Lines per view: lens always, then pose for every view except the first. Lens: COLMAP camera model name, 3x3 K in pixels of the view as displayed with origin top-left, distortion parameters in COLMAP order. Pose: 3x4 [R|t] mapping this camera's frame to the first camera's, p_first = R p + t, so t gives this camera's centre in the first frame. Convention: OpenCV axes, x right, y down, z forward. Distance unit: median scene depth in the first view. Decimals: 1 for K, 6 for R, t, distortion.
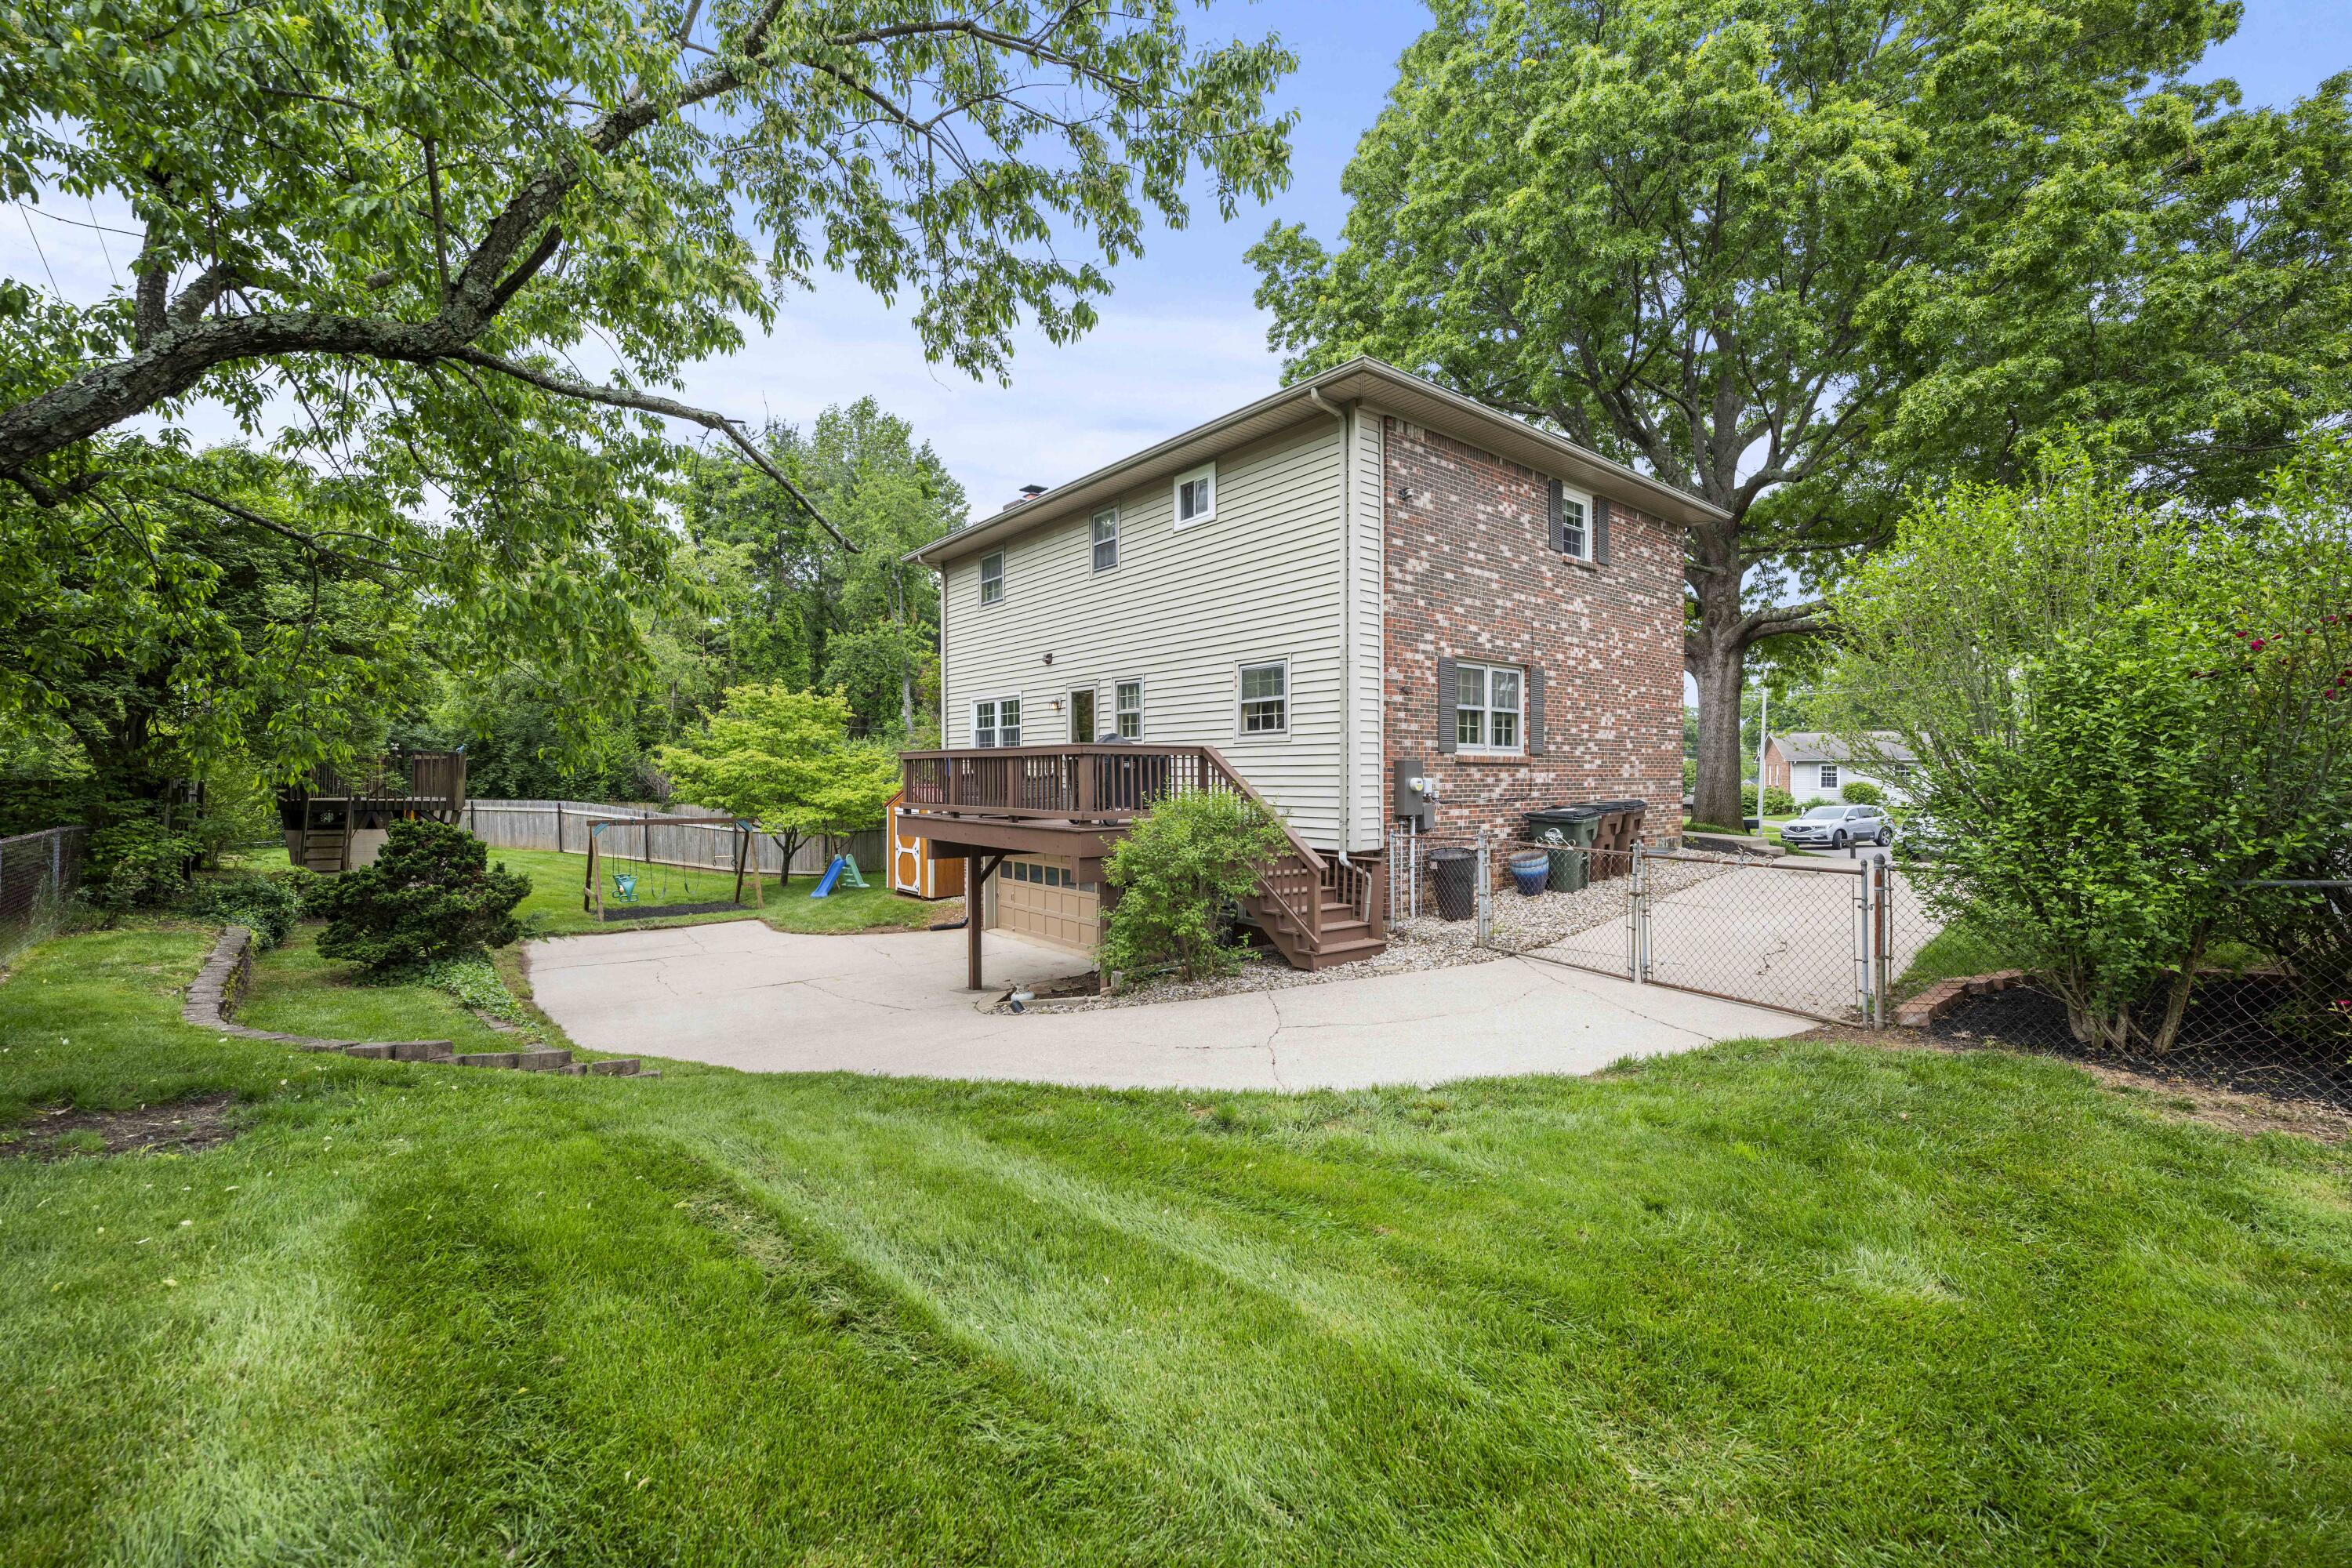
lens RADIAL K [[953.1, 0, 1185.8], [0, 953.1, 770.0], [0, 0, 1]] dist [-0.000917, -0.000012]
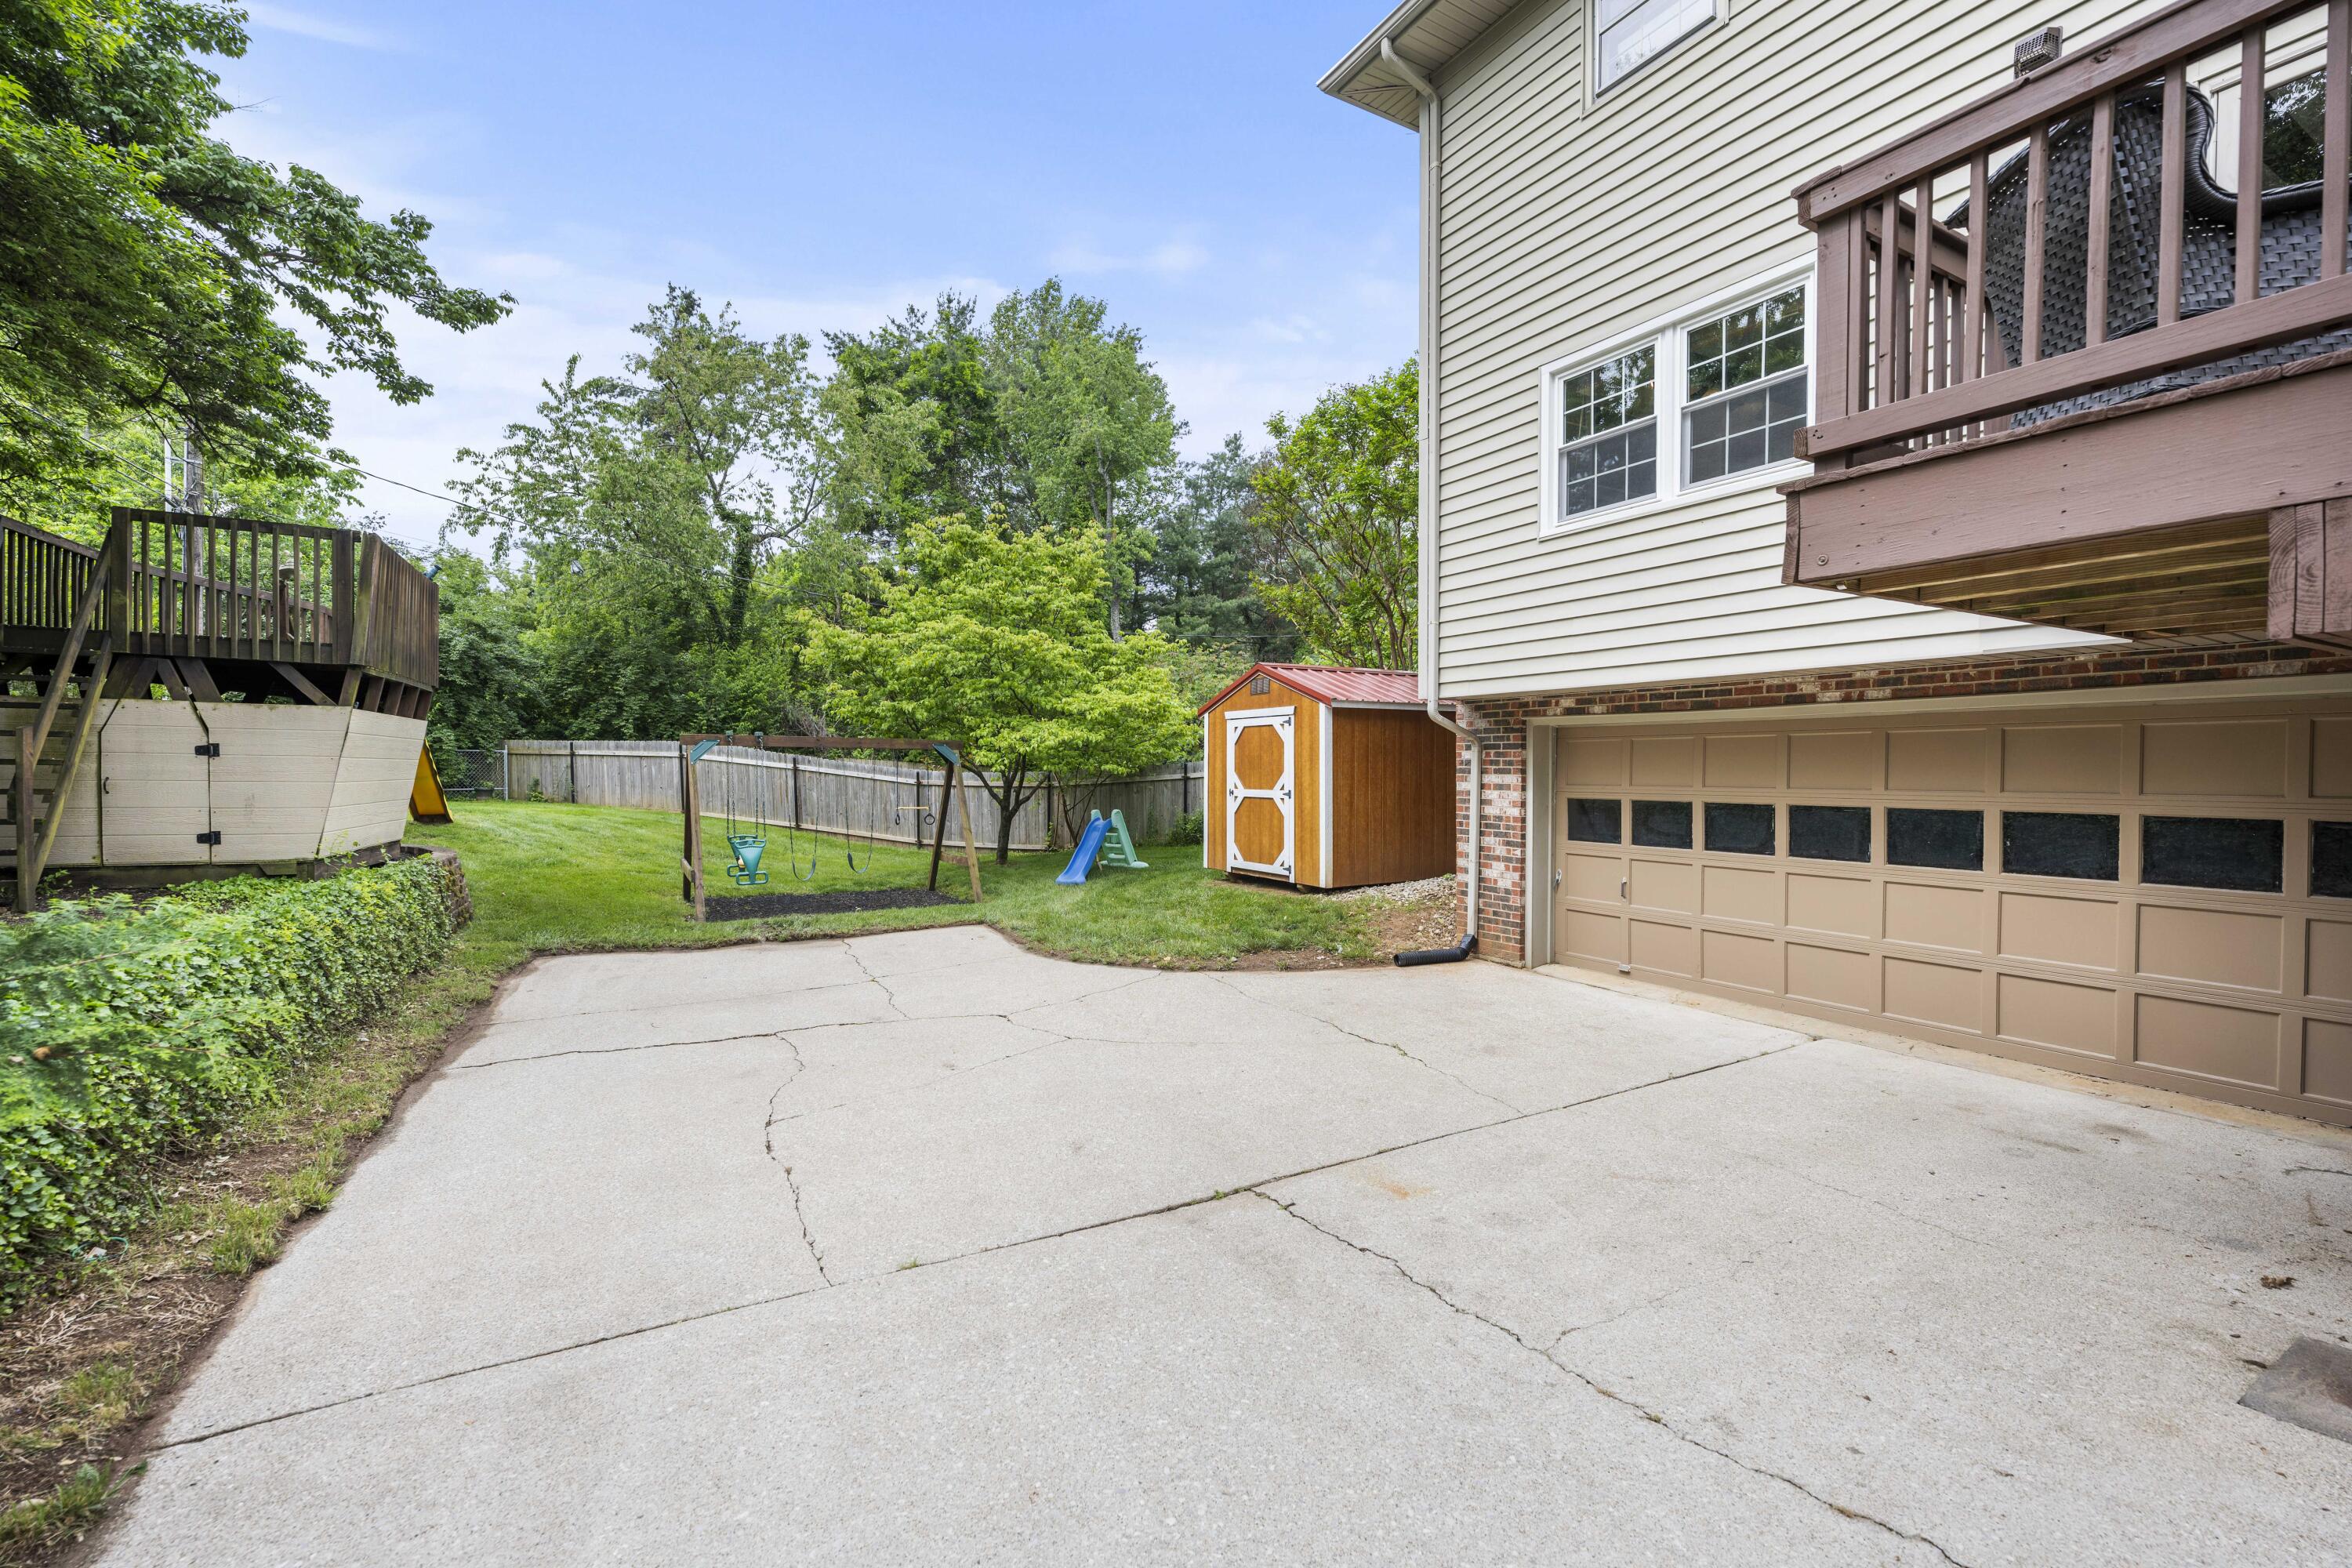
lens RADIAL K [[953.1, 0, 1165.1], [0, 953.1, 787.6], [0, 0, 1]] dist [-0.000917, -0.000012]
pose [[0.986376, 0.000928, -0.164502, -0.237613], [0.003277, 0.999675, 0.025288, 0.063106], [0.164472, -0.025483, 0.986053, 0.454970]]
